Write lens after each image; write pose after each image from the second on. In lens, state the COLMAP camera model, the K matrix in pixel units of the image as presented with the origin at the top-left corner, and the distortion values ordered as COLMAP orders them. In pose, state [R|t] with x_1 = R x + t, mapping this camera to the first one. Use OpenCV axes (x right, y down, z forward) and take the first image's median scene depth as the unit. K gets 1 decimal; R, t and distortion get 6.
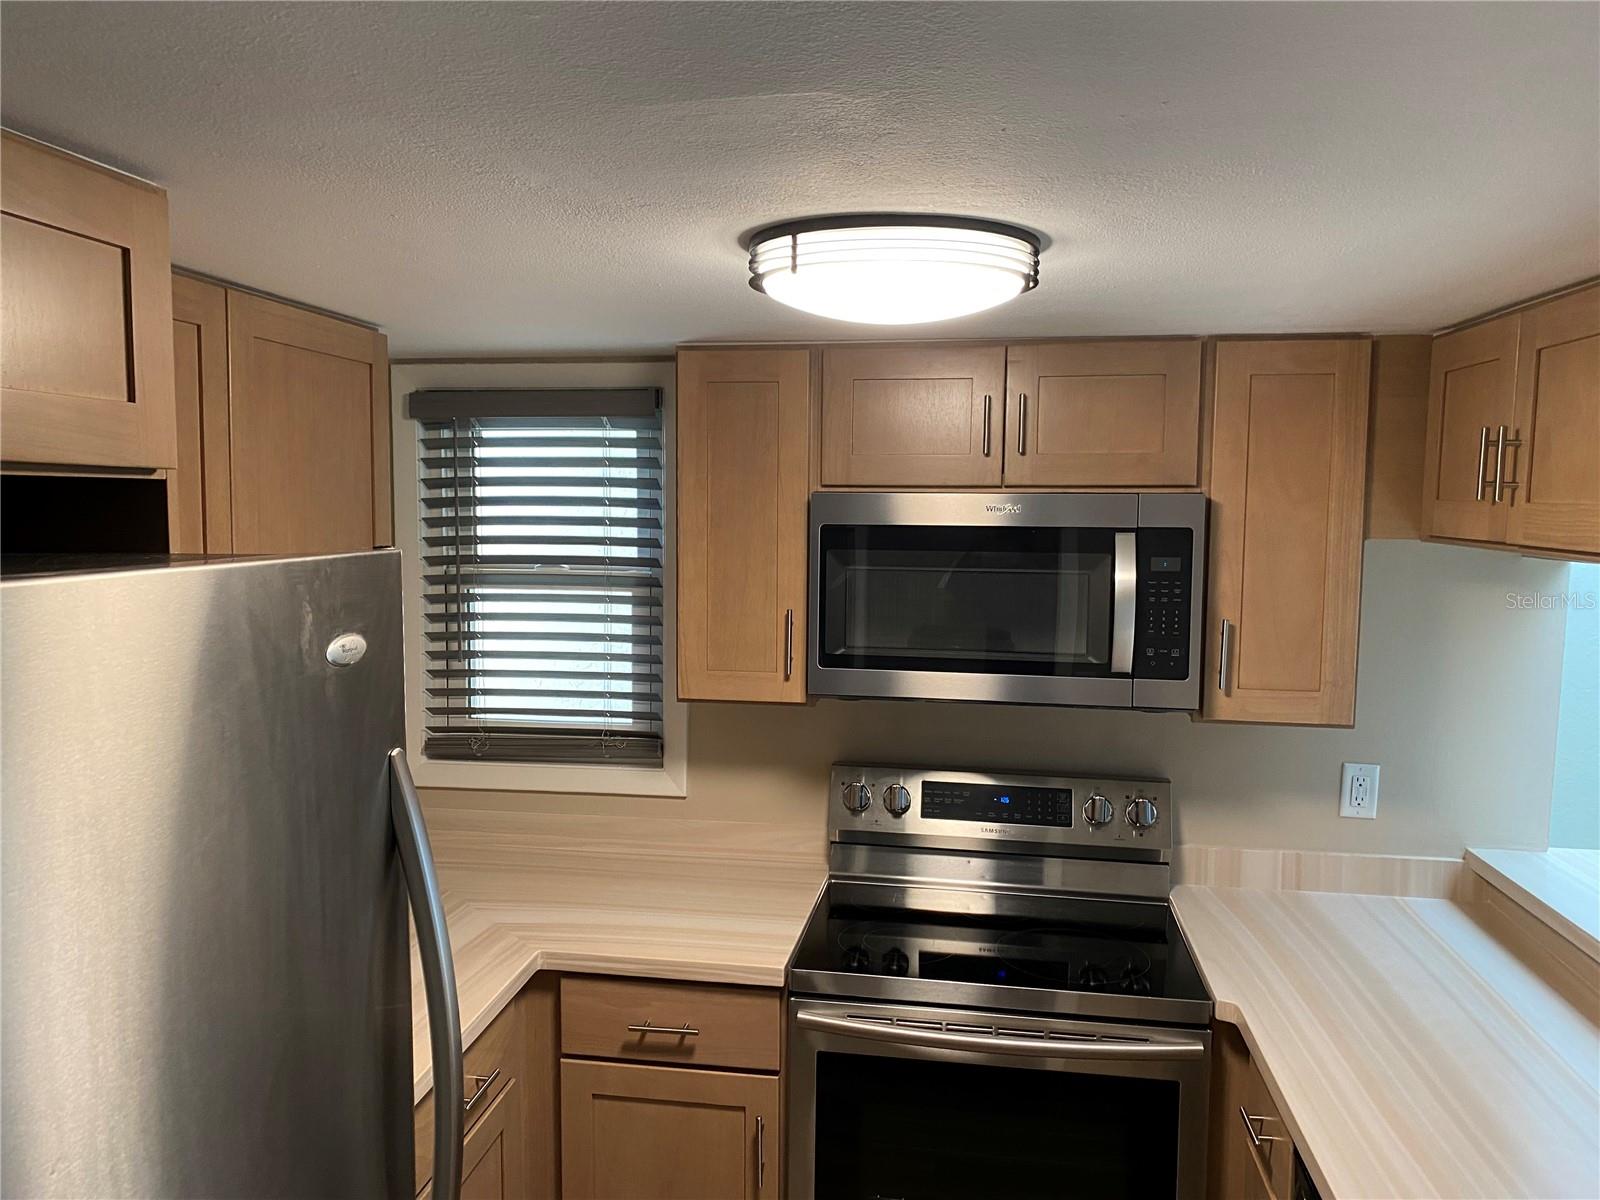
lens RADIAL K [[1209.1, 0, 802.3], [0, 1209.1, 605.8], [0, 0, 1]] dist [0.041920, -0.029103]
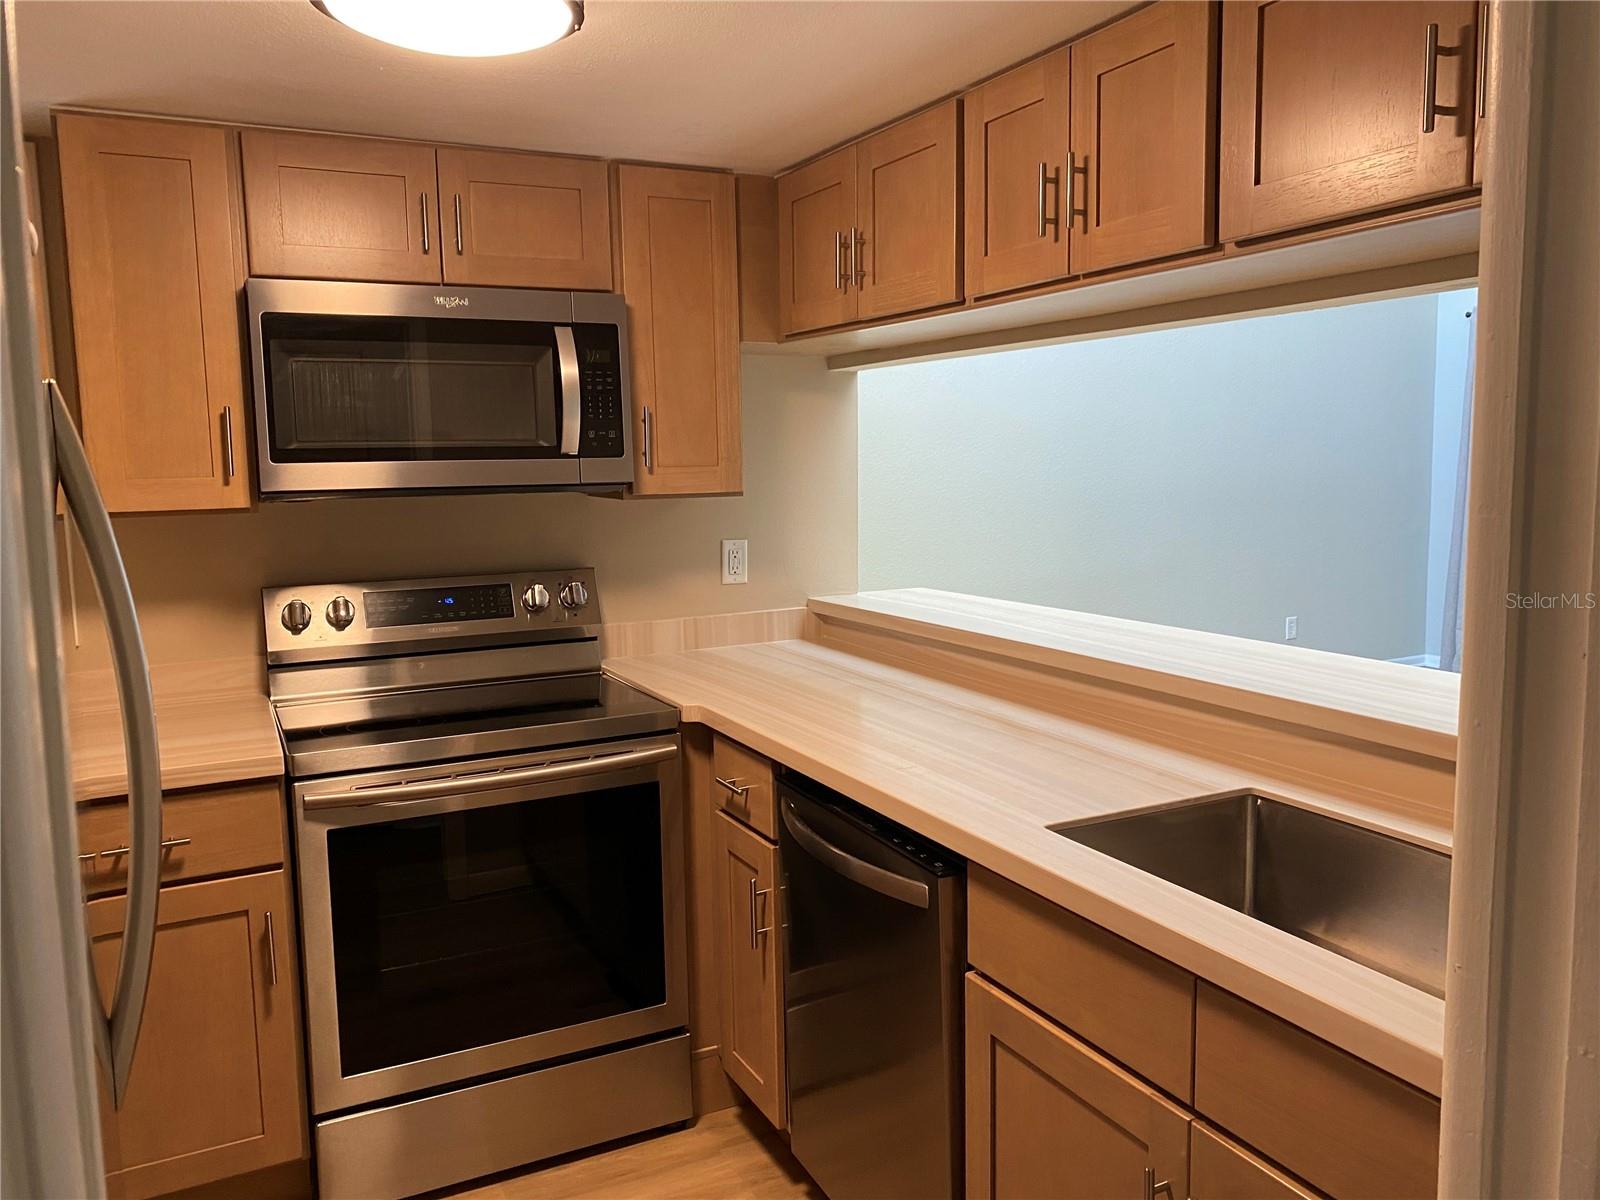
lens RADIAL K [[1209.1, 0, 805.7], [0, 1209.1, 596.2], [0, 0, 1]] dist [0.041920, -0.029103]
pose [[0.813593, -0.093585, 0.573854, -0.216503], [0.075058, 0.995608, 0.055951, 0.140093], [-0.576570, -0.002449, 0.817044, -0.049488]]
